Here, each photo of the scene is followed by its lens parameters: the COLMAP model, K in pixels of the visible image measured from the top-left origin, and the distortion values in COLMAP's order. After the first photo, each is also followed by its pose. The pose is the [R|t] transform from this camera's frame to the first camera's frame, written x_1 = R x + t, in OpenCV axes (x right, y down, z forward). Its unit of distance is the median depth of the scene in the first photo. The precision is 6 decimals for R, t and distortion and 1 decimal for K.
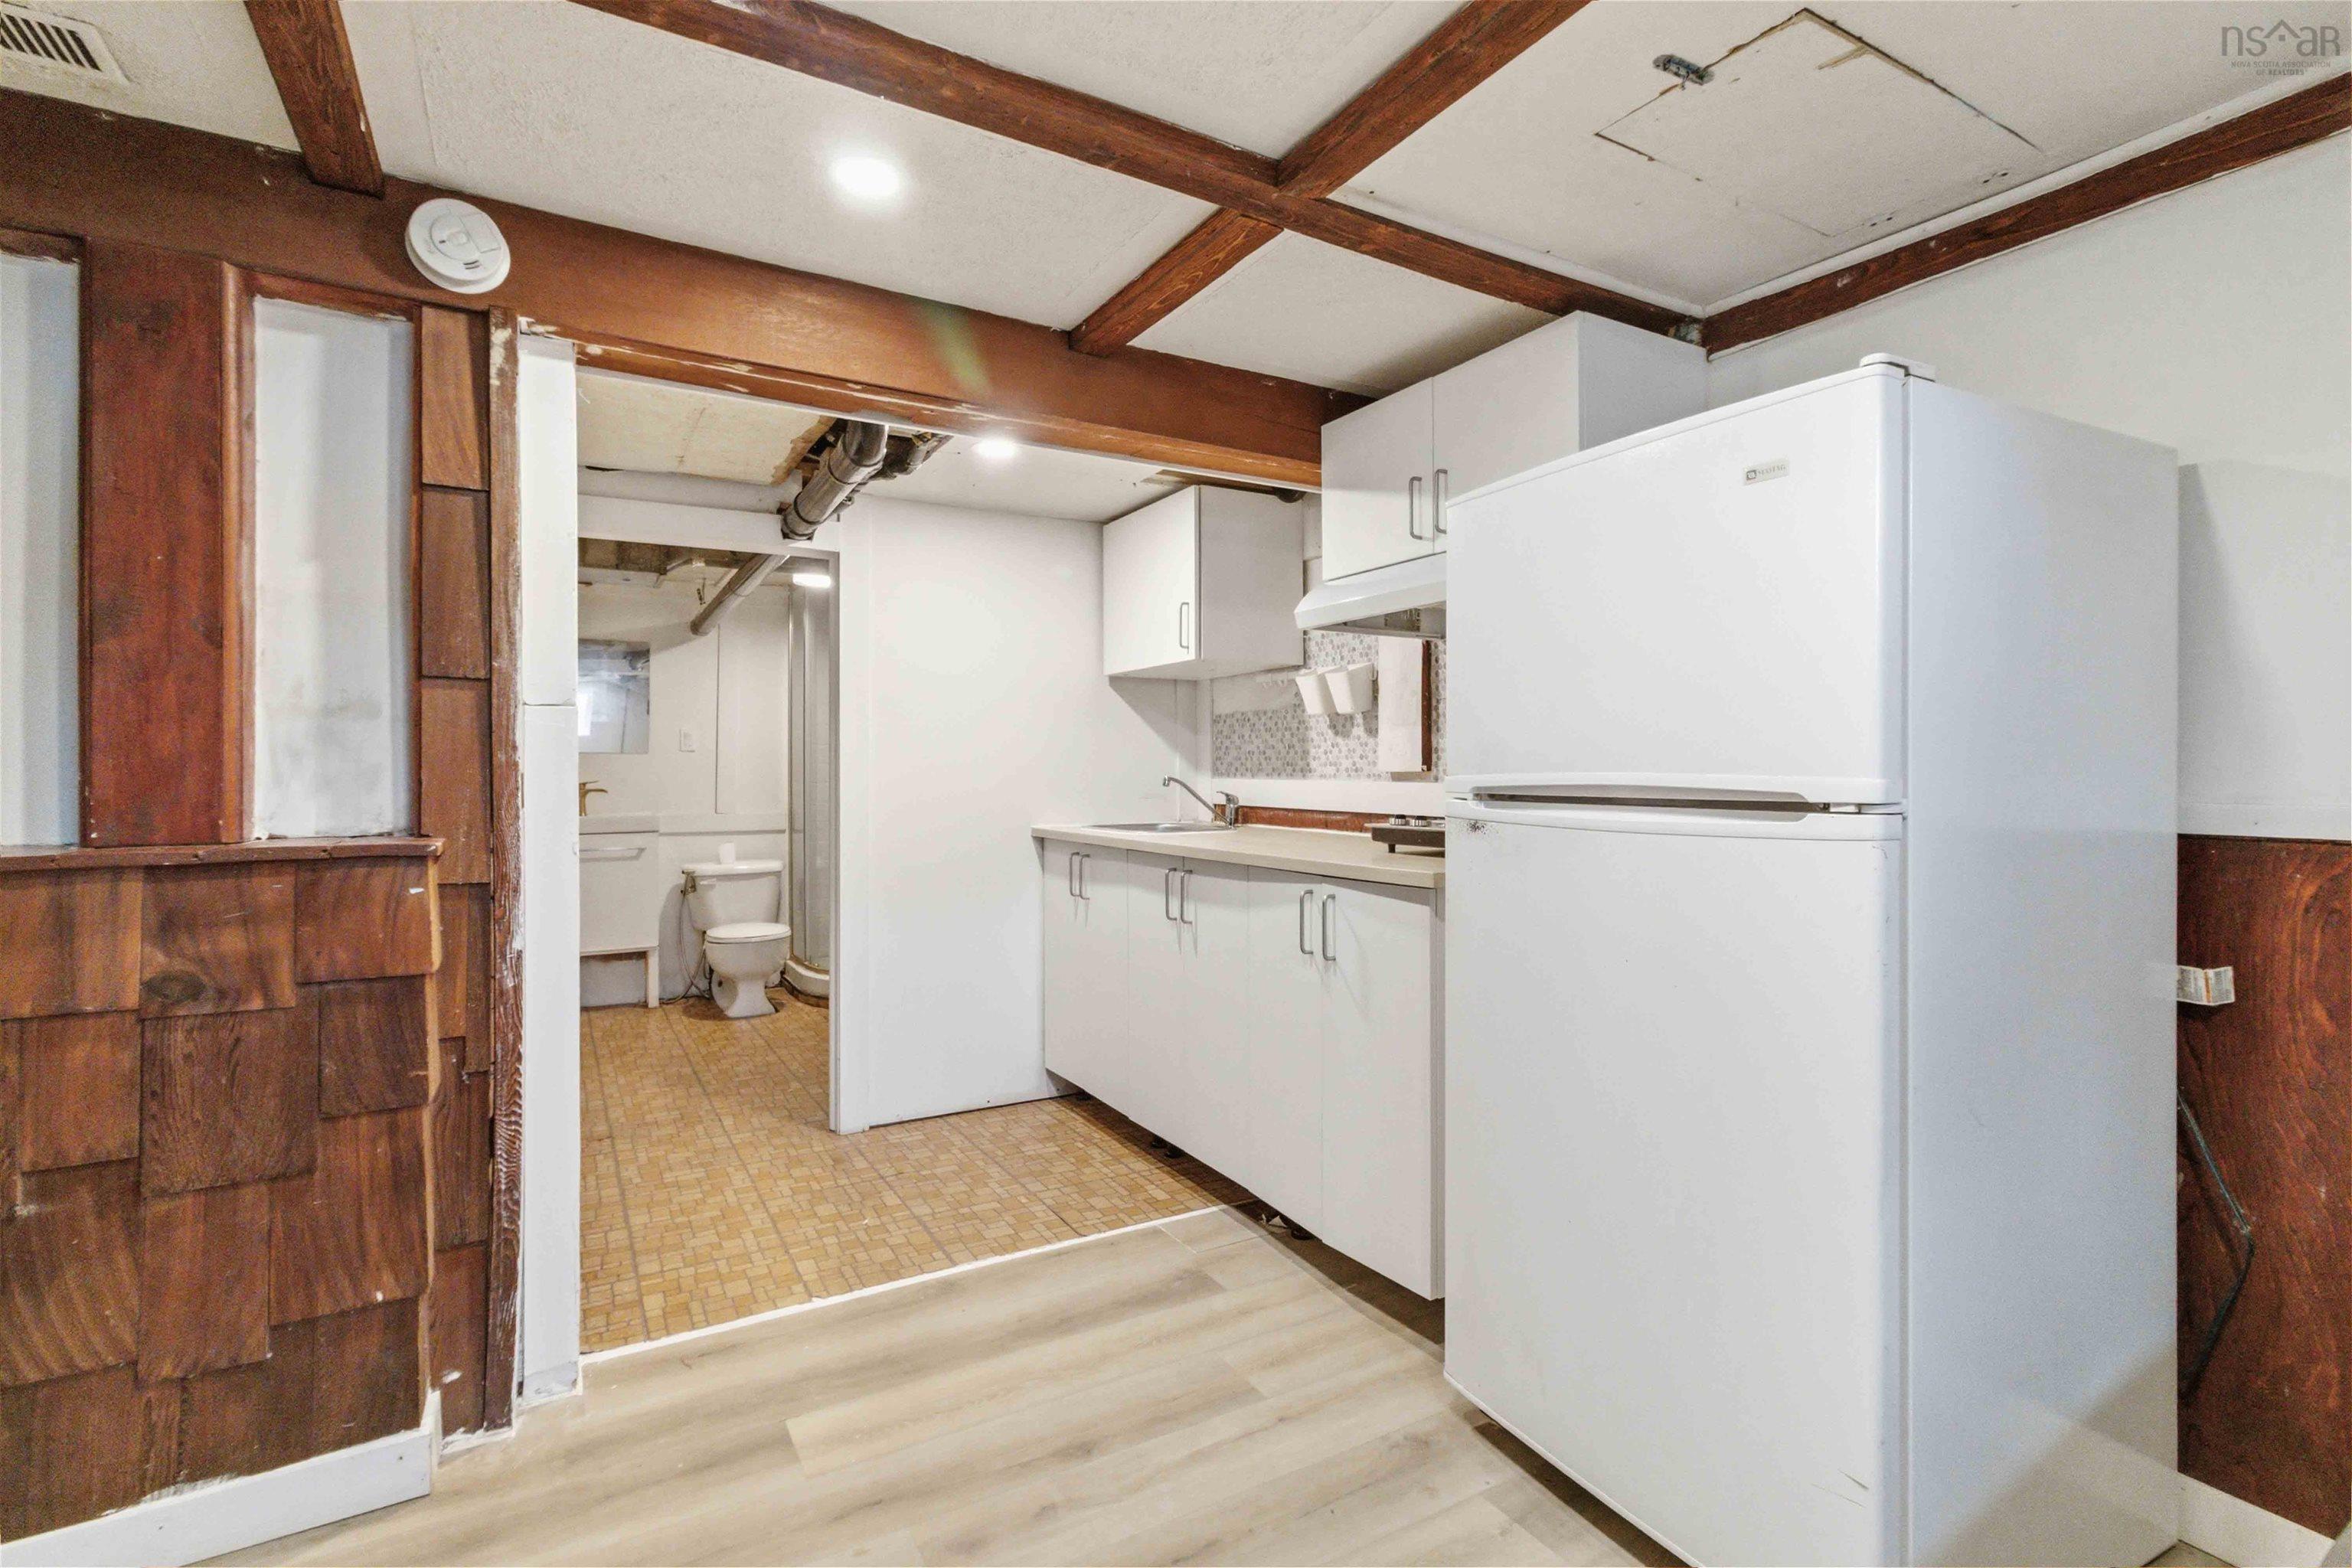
lens RADIAL K [[1092.1, 0, 1164.6], [0, 1092.1, 777.2], [0, 0, 1]] dist [0.001852, 0.000493]
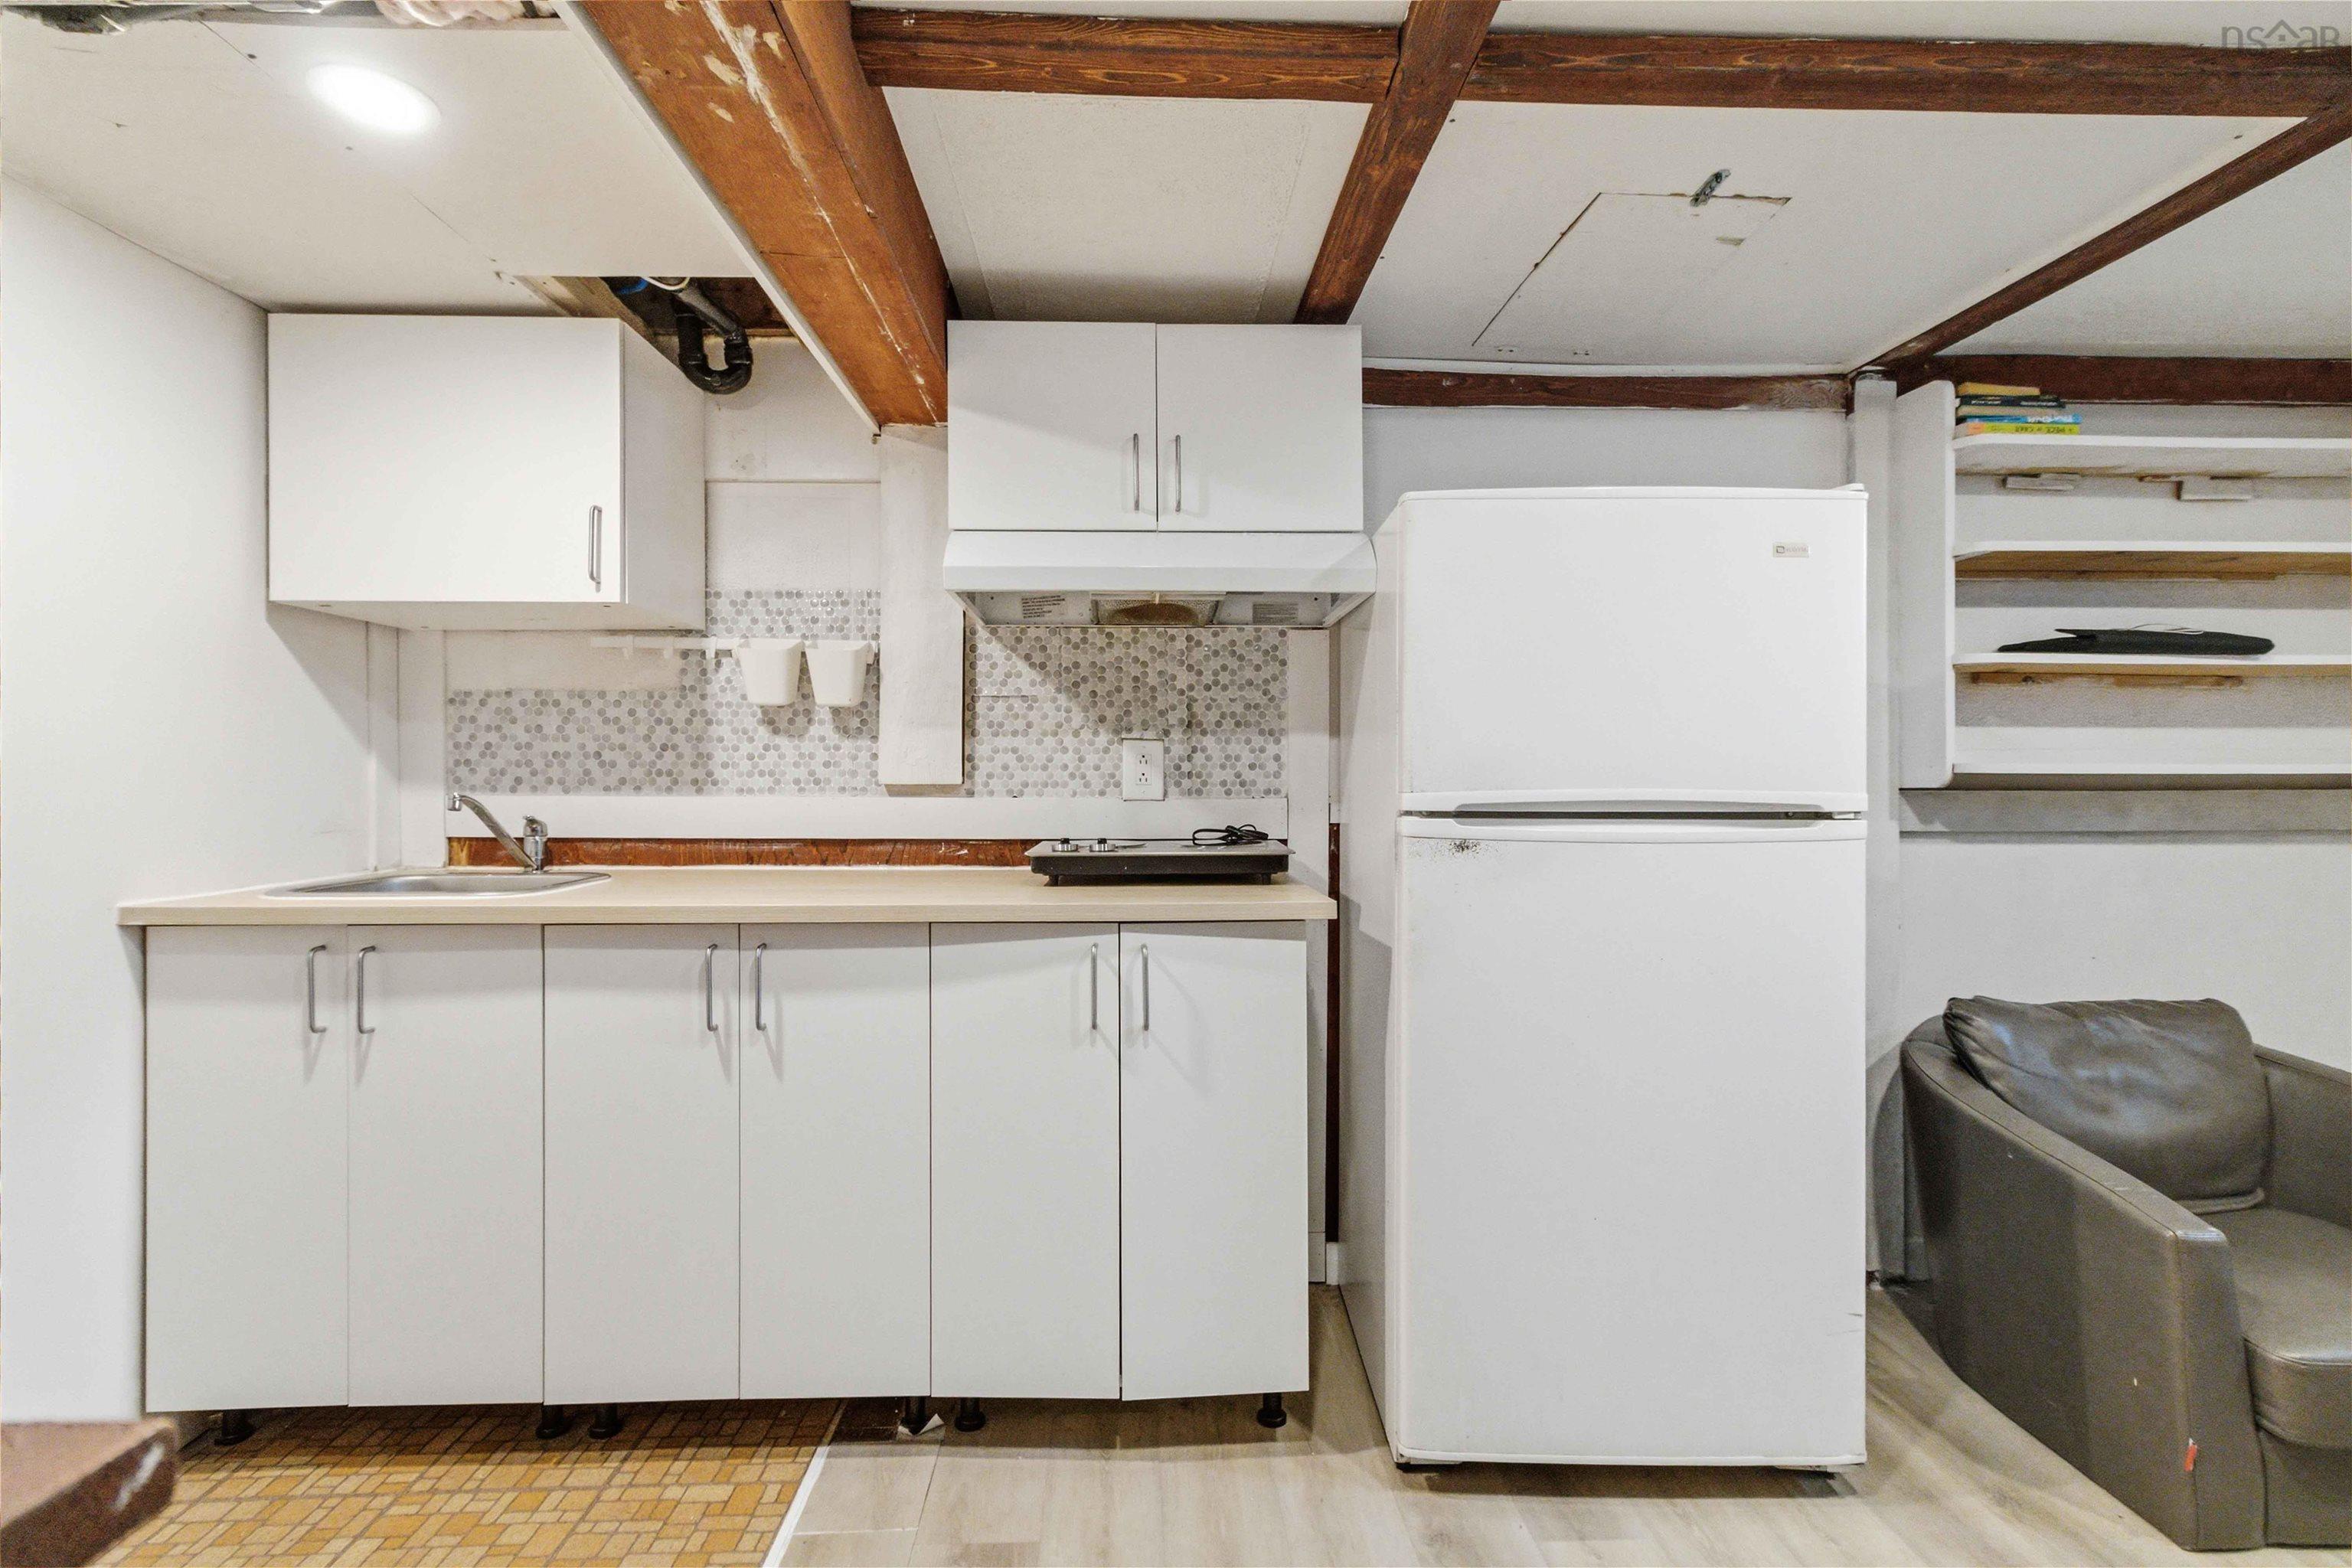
lens RADIAL K [[1092.1, 0, 1164.6], [0, 1092.1, 777.2], [0, 0, 1]] dist [0.001852, 0.000493]
pose [[0.461897, -0.001179, 0.886933, -0.376084], [0.004101, 0.999991, -0.000806, -0.008283], [-0.886924, 0.004010, 0.461898, 0.446262]]
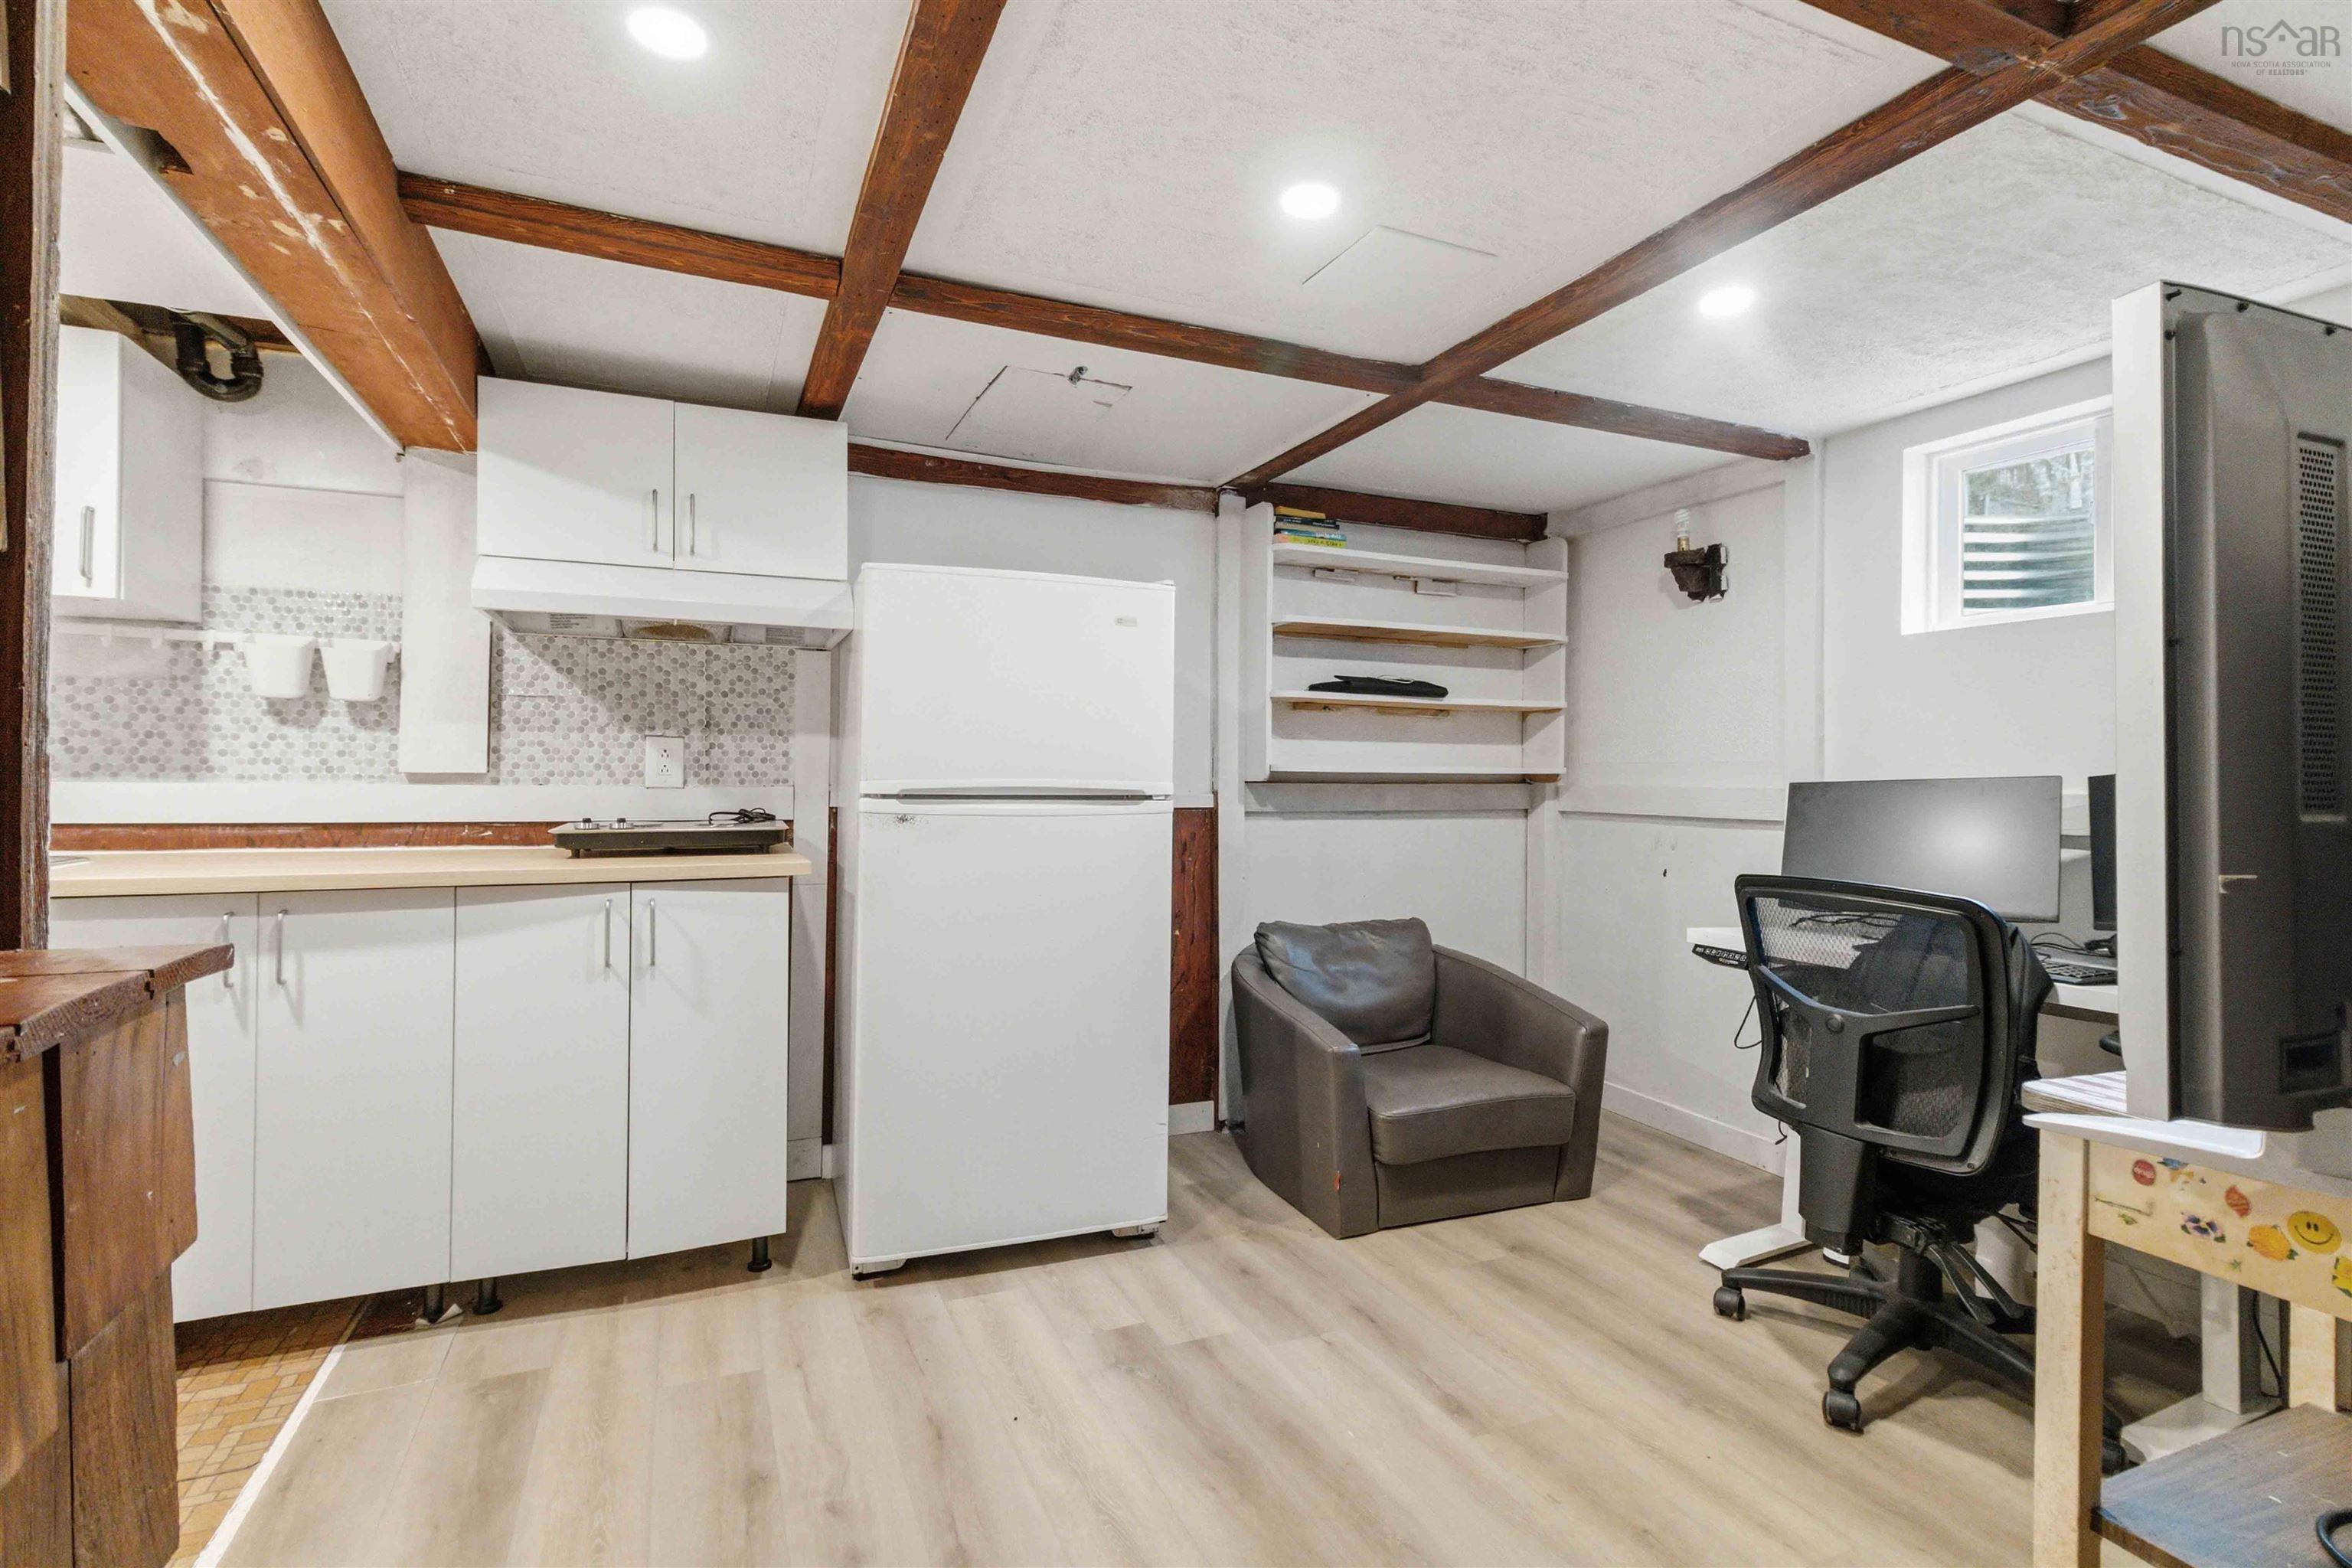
lens RADIAL K [[1112.6, 0, 1176.2], [0, 1112.6, 766.1], [0, 0, 1]] dist [0.005954, 0.000741]
pose [[0.105397, 0.007903, 0.994399, -0.572749], [-0.004069, 0.999963, -0.007516, -0.005668], [-0.994422, -0.003254, 0.105426, 0.297934]]
